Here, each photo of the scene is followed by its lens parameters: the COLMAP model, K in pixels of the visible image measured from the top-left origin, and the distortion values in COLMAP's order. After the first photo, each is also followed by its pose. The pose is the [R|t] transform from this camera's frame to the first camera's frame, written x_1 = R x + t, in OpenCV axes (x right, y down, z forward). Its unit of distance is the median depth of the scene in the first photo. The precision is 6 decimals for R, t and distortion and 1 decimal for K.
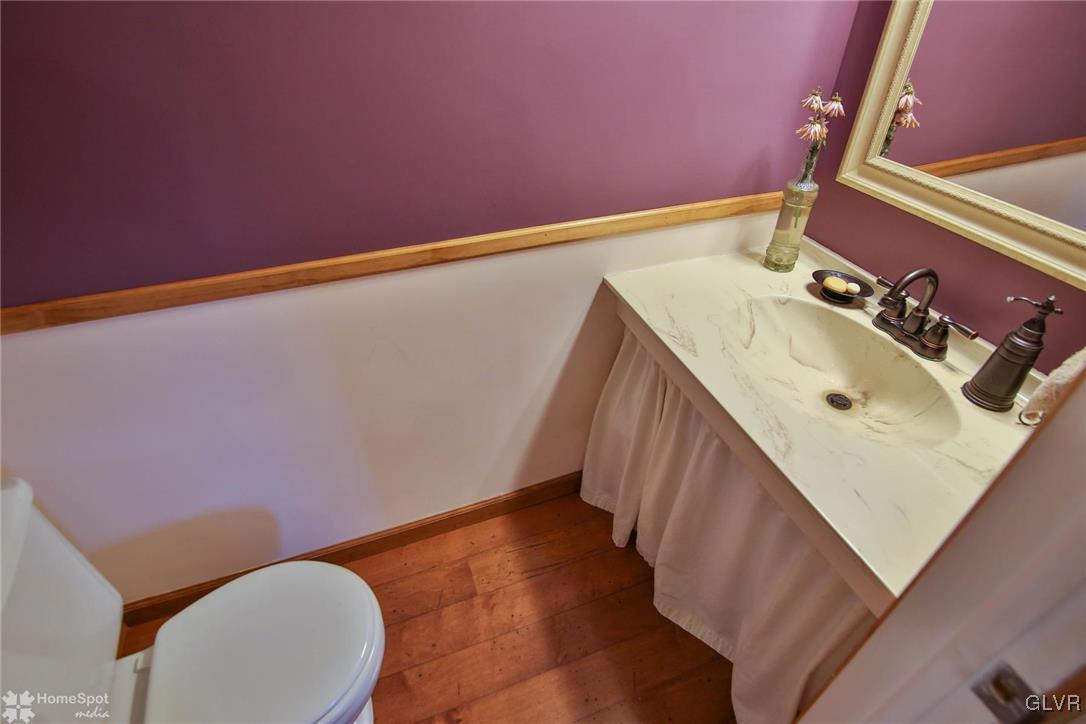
lens RADIAL K [[528.4, 0, 544.9], [0, 528.4, 362.7], [0, 0, 1]] dist [-0.020289, 0.000850]
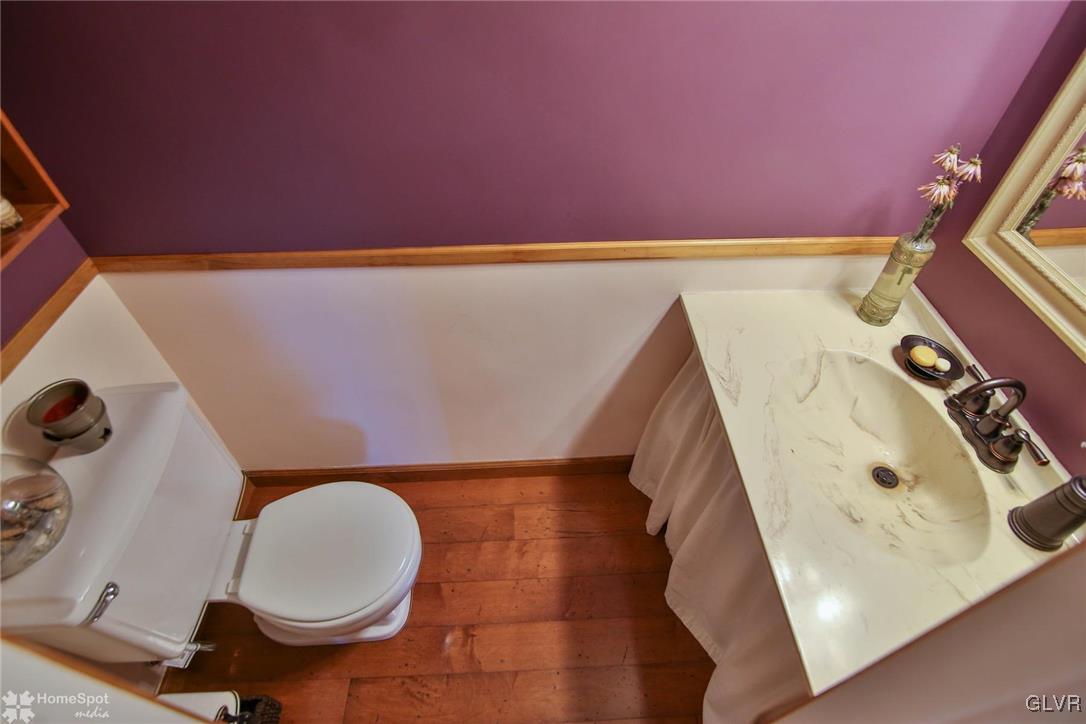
lens RADIAL K [[528.4, 0, 545.7], [0, 528.4, 362.2], [0, 0, 1]] dist [-0.020289, 0.000850]
pose [[0.951670, 0.221633, -0.212610, 0.115320], [-0.187431, 0.967523, 0.169614, -0.168364], [0.243297, -0.121567, 0.962303, -0.053052]]
